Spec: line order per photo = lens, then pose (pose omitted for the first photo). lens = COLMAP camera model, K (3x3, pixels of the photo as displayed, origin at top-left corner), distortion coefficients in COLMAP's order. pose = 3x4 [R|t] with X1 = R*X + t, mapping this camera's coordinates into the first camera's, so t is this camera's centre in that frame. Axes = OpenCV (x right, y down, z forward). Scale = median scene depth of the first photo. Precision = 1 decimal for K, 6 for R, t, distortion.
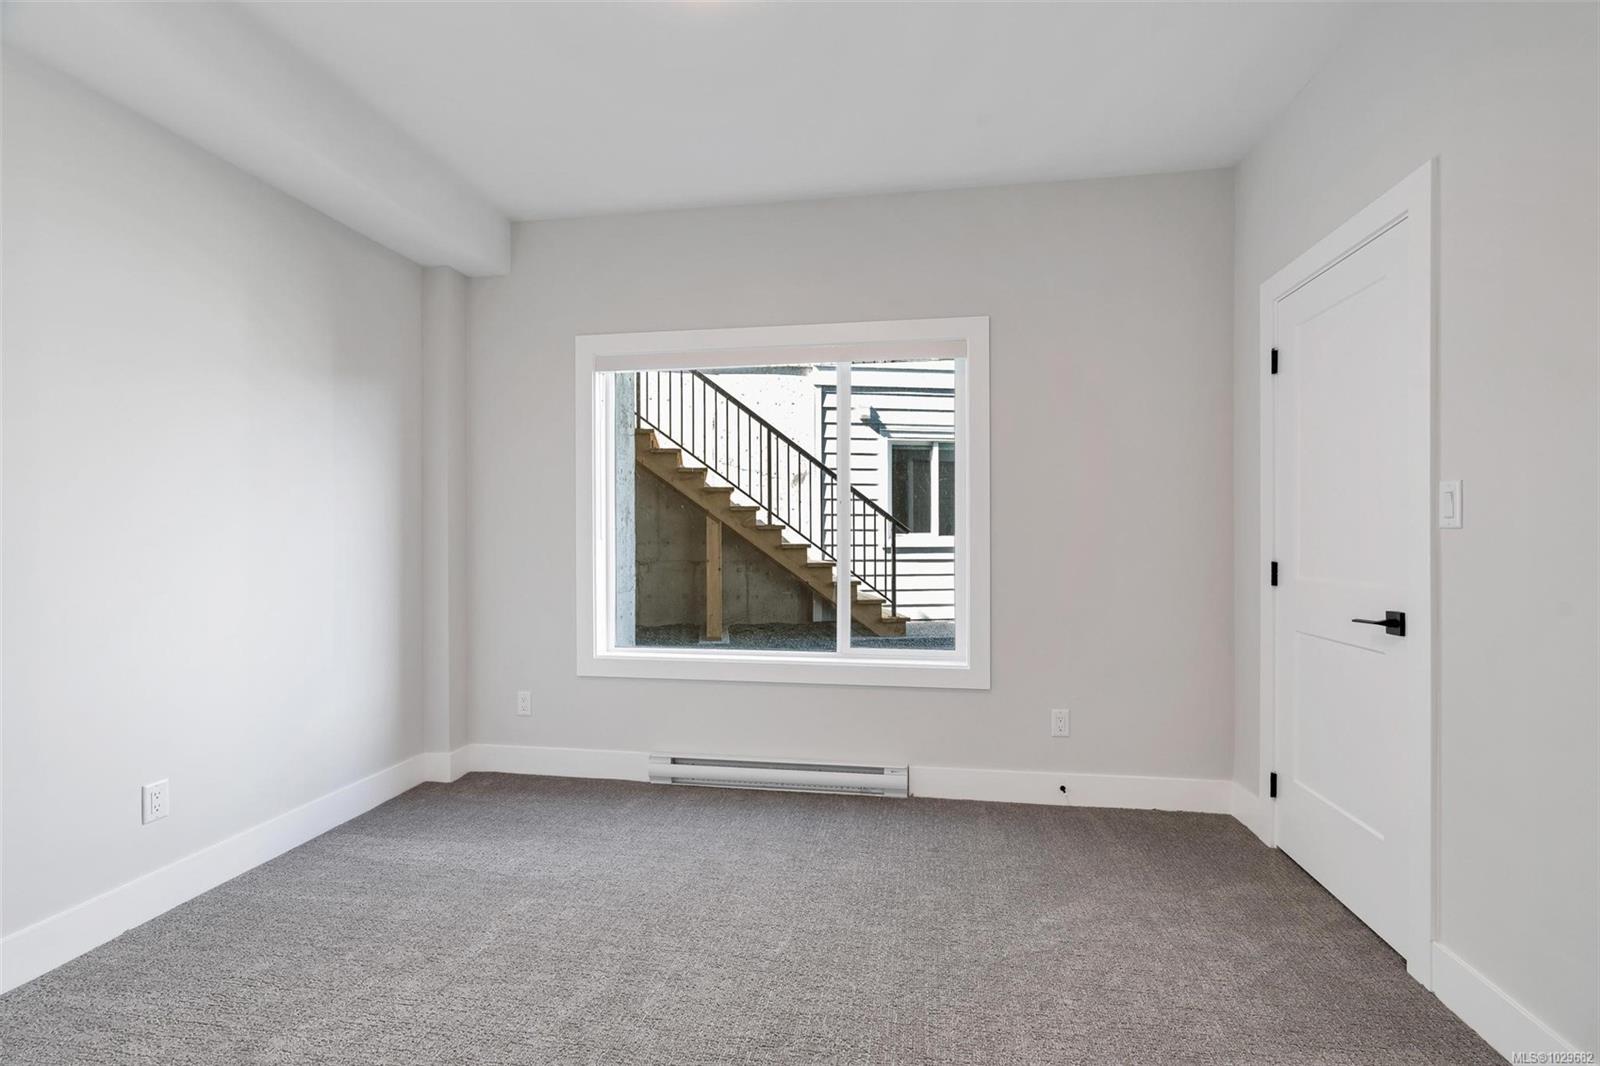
lens RADIAL K [[728.6, 0, 802.4], [0, 728.6, 529.6], [0, 0, 1]] dist [-0.002109, 0.000148]
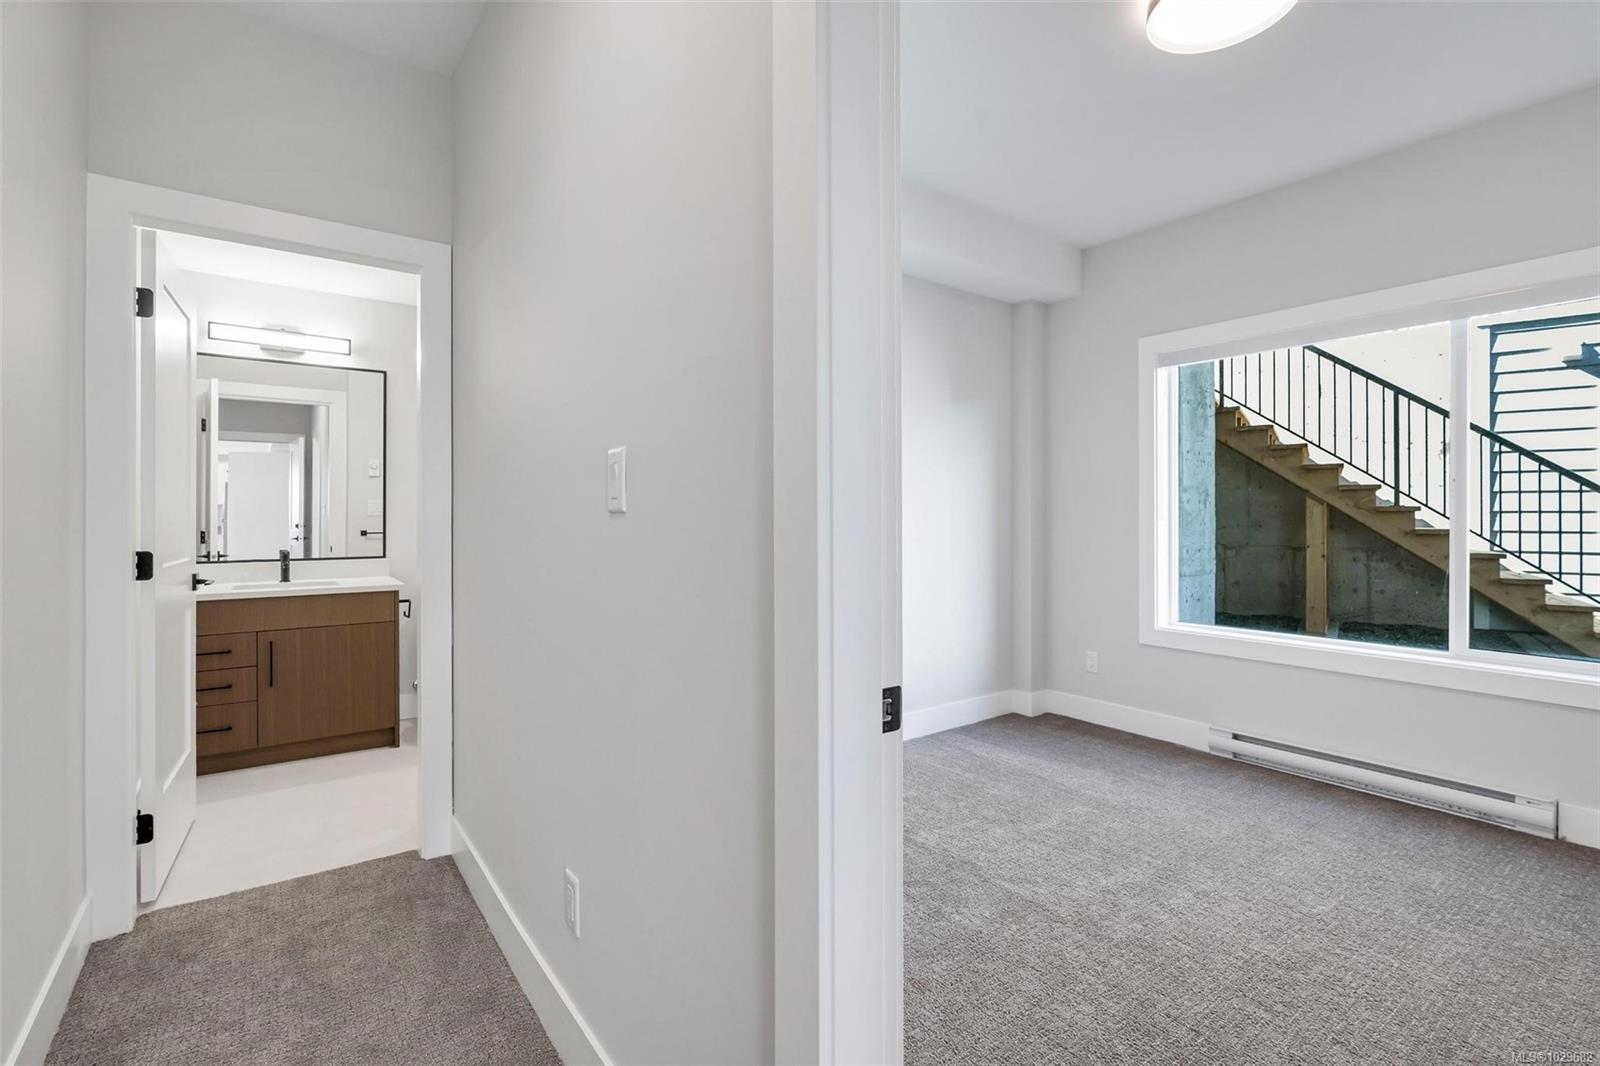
lens RADIAL K [[728.6, 0, 802.4], [0, 728.6, 529.6], [0, 0, 1]] dist [-0.002109, 0.000148]
pose [[0.718641, 0.013991, -0.695240, 0.090837], [0.002514, 0.999739, 0.022718, 0.000078], [0.695376, -0.018074, 0.718418, -0.151757]]
